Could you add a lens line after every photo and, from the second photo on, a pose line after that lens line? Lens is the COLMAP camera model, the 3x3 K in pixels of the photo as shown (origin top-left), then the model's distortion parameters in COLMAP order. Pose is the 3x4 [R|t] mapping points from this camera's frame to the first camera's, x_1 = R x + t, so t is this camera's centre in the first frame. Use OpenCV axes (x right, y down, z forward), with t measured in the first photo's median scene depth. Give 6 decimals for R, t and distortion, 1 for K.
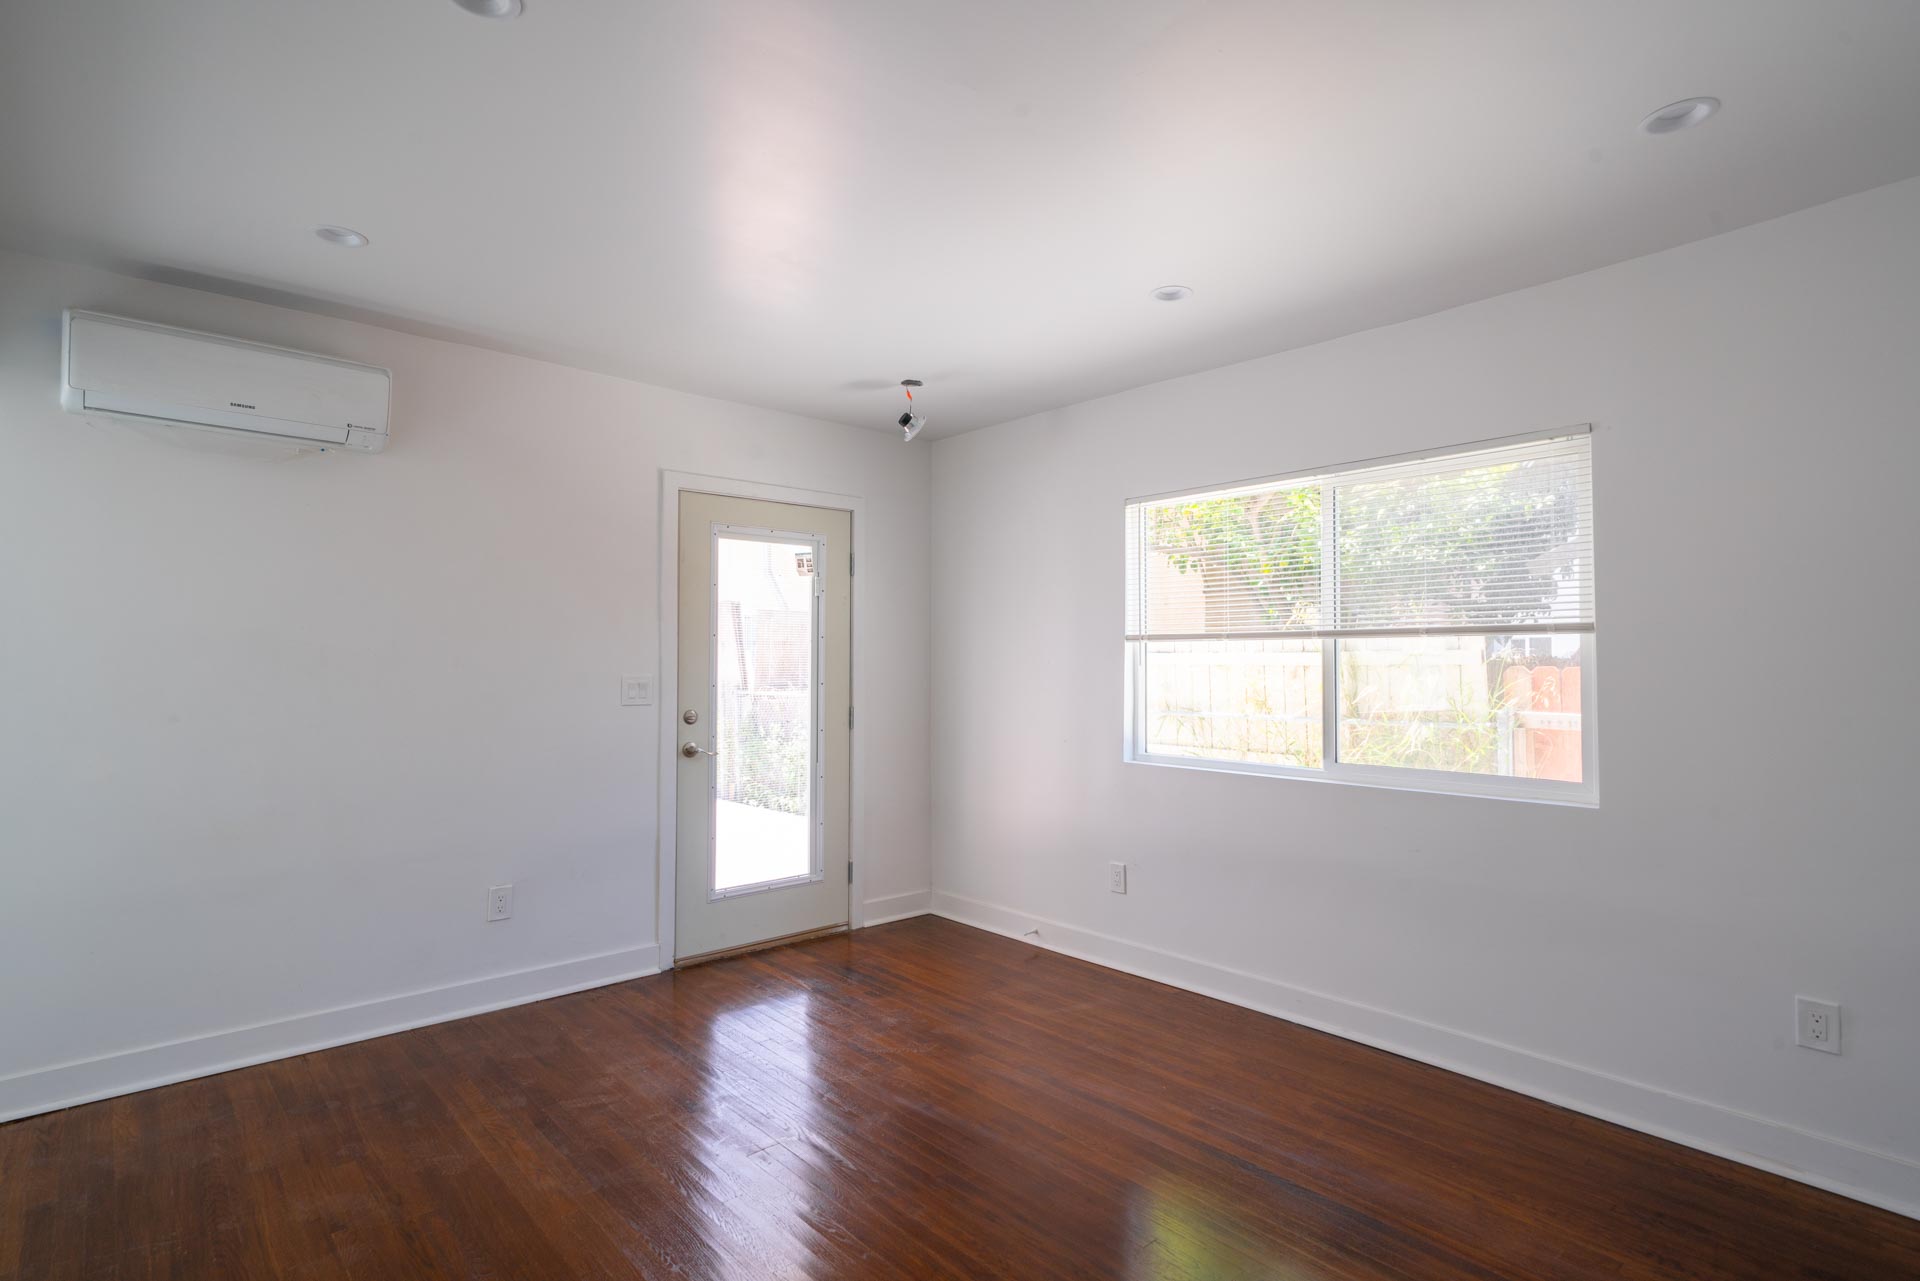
lens RADIAL K [[978.5, 0, 949.9], [0, 978.5, 636.9], [0, 0, 1]] dist [0.029011, 0.000544]
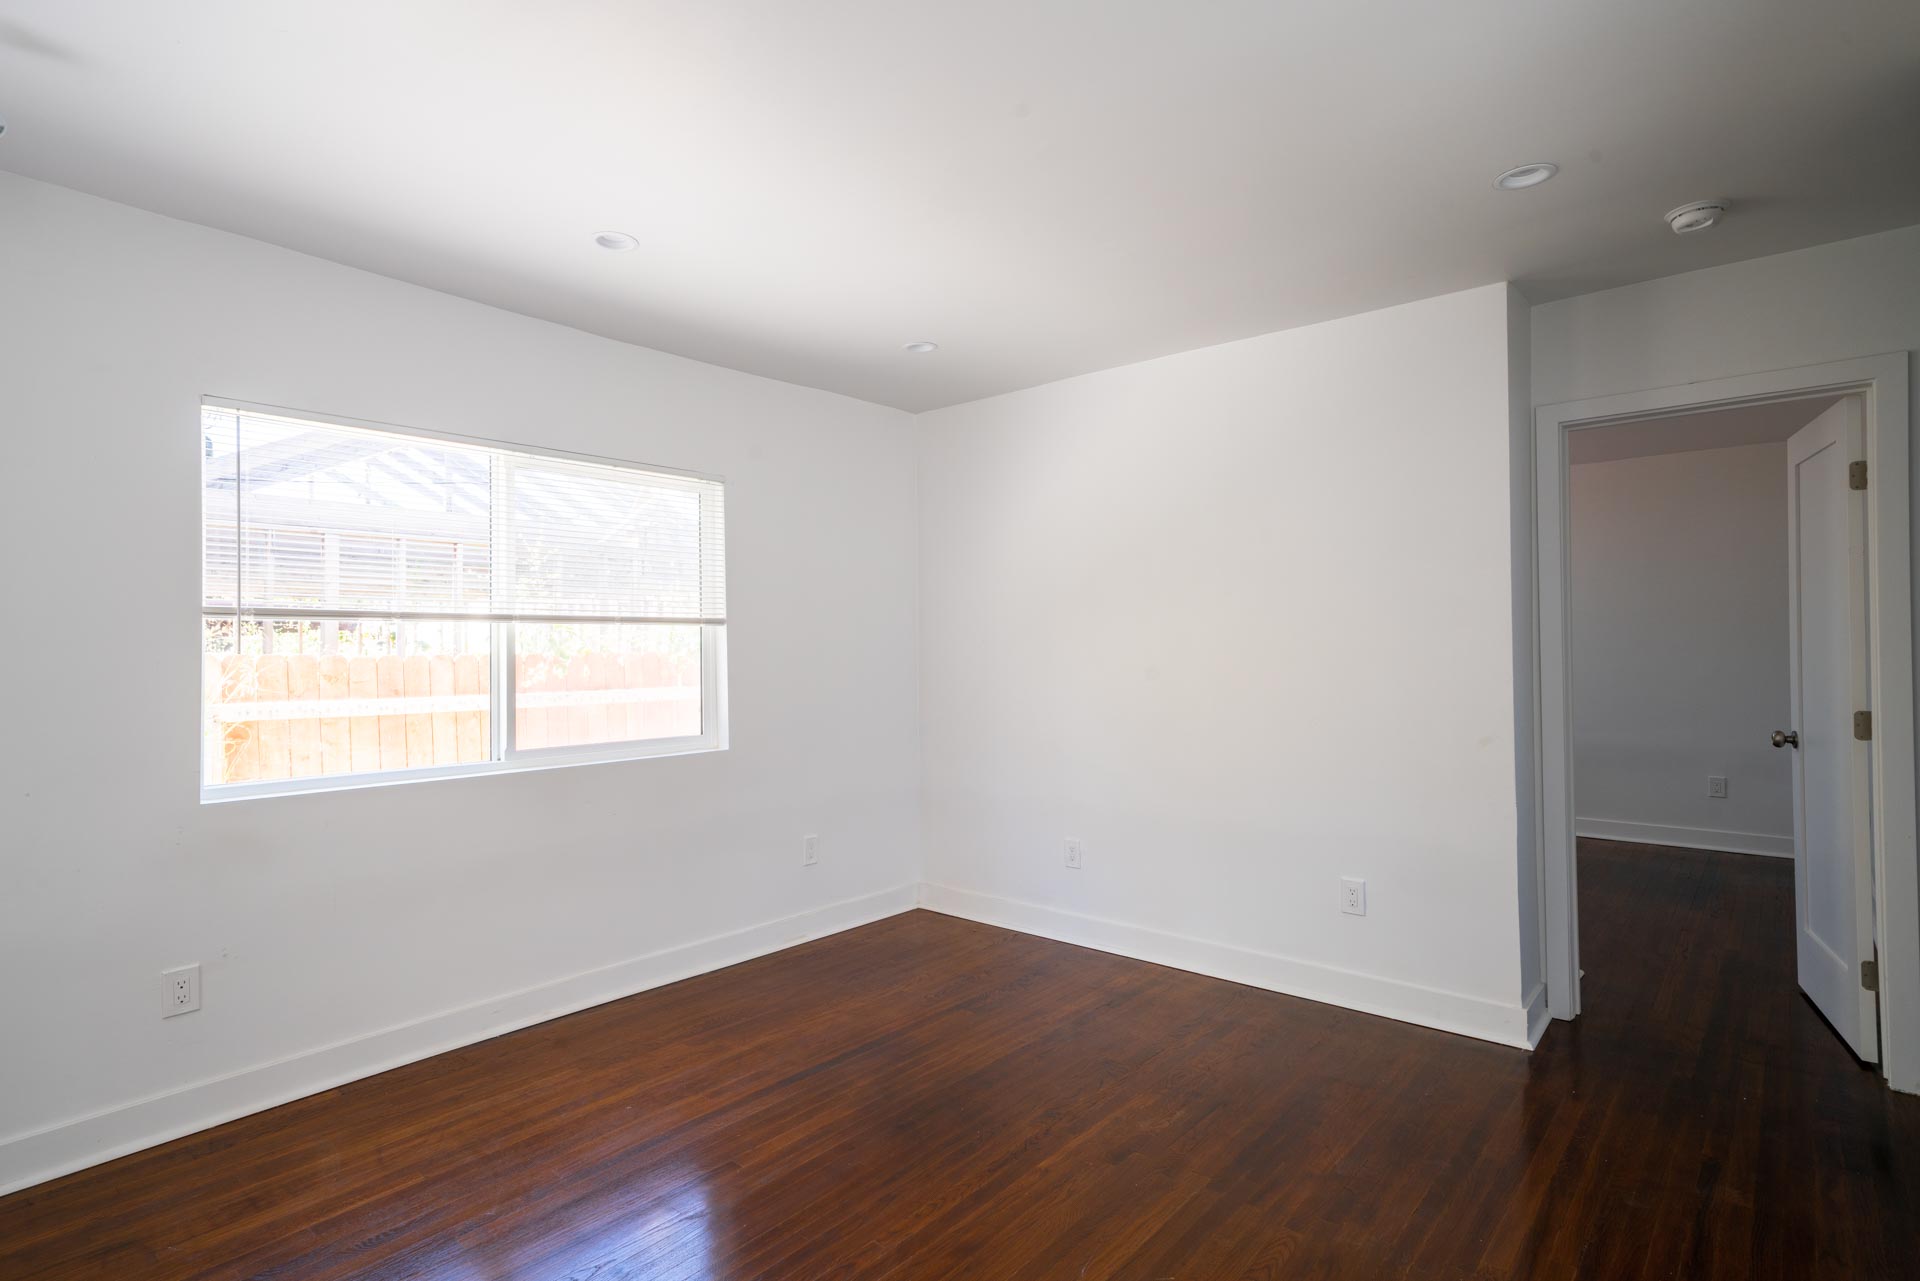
lens RADIAL K [[978.5, 0, 949.9], [0, 978.5, 636.9], [0, 0, 1]] dist [0.029011, 0.000544]
pose [[-0.145039, 0.011482, 0.989359, -0.630405], [-0.021101, 0.999669, -0.014695, 0.020759], [-0.989201, -0.023008, -0.144749, 0.717120]]
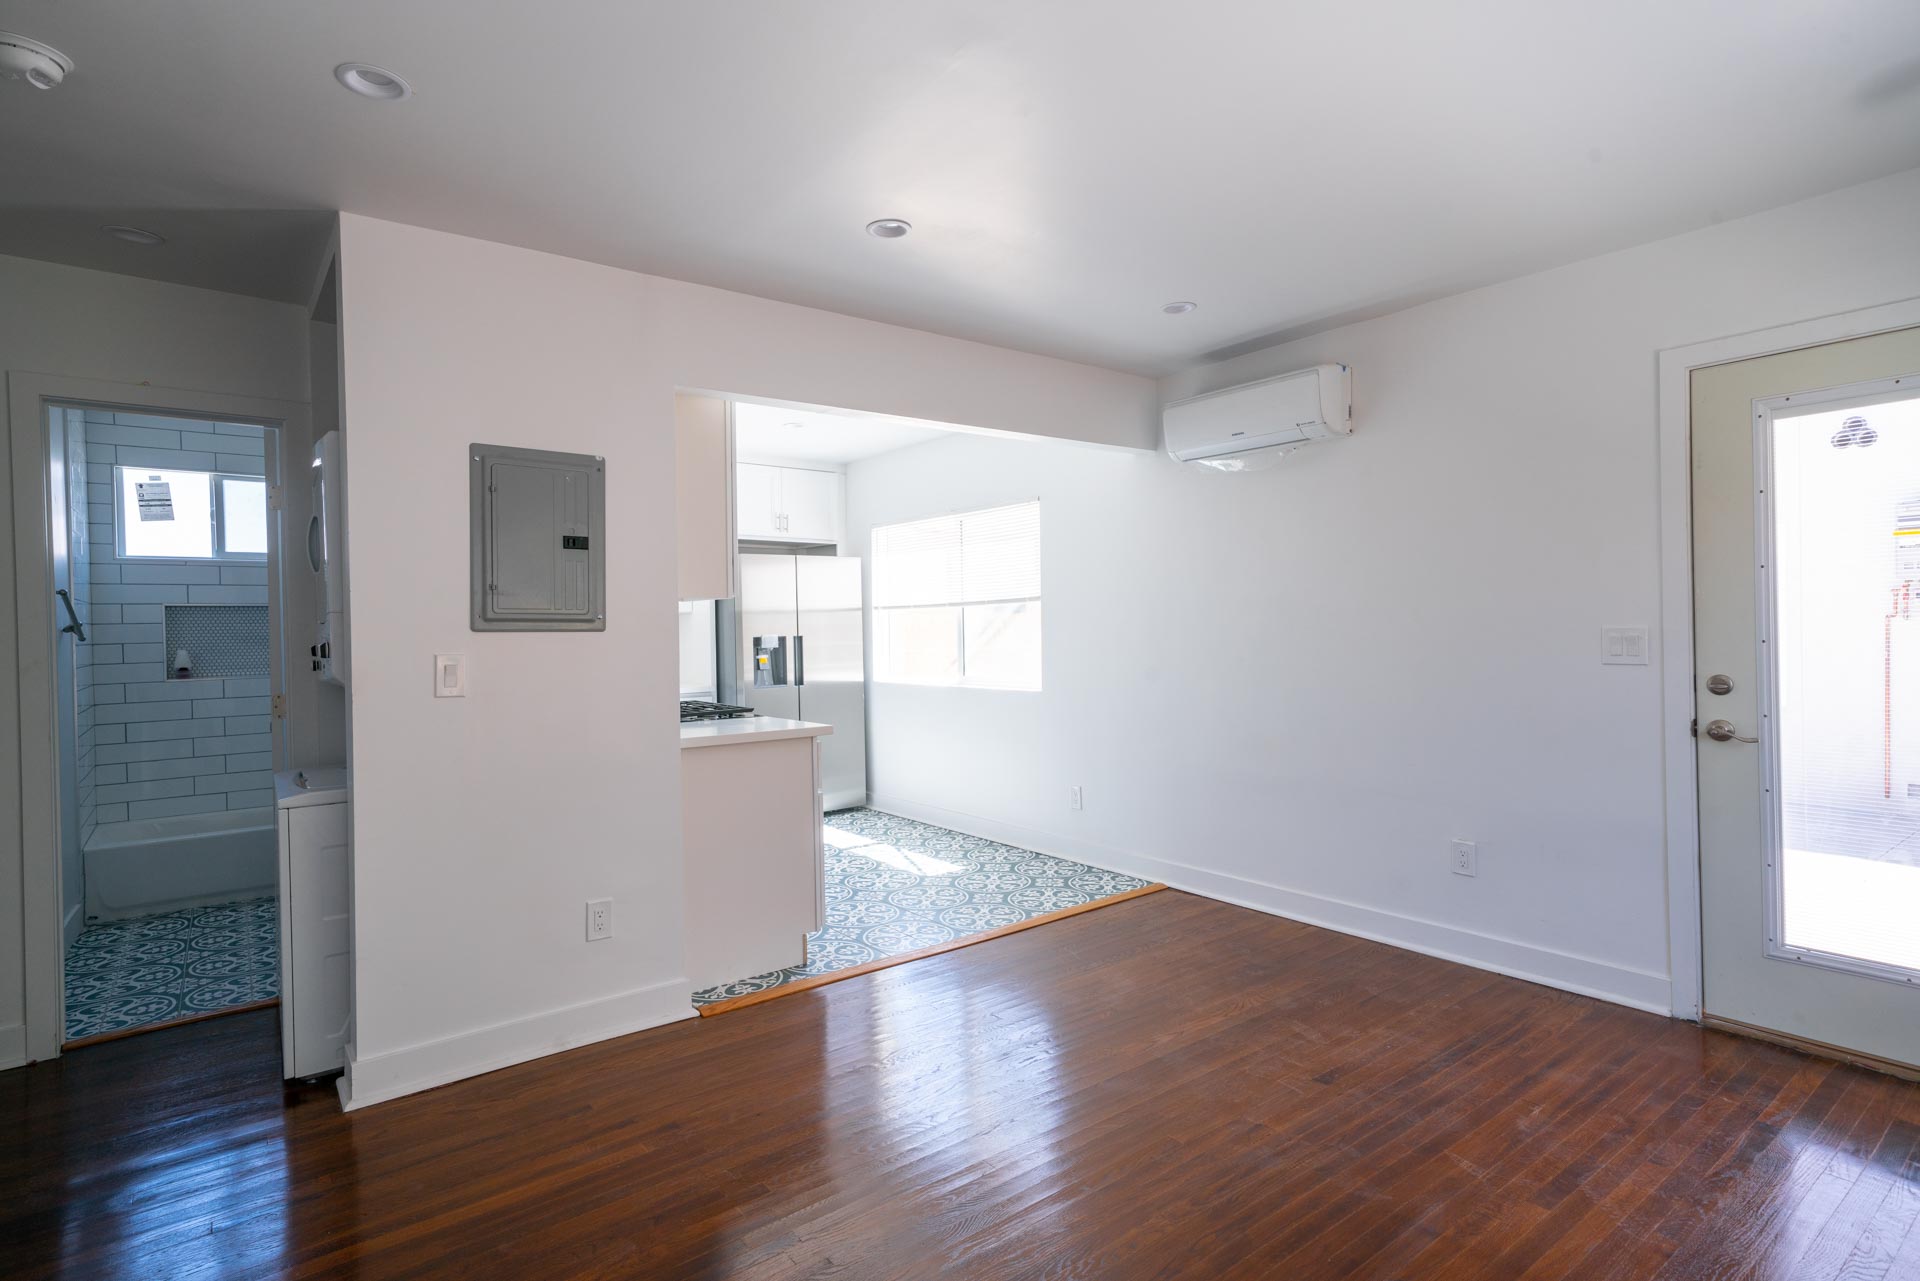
lens RADIAL K [[978.5, 0, 949.9], [0, 978.5, 636.9], [0, 0, 1]] dist [0.029011, 0.000544]
pose [[-0.063294, 0.008108, -0.997962, 0.586569], [0.044619, 0.998990, 0.005286, 0.022452], [0.996997, -0.044194, -0.063592, 0.588338]]
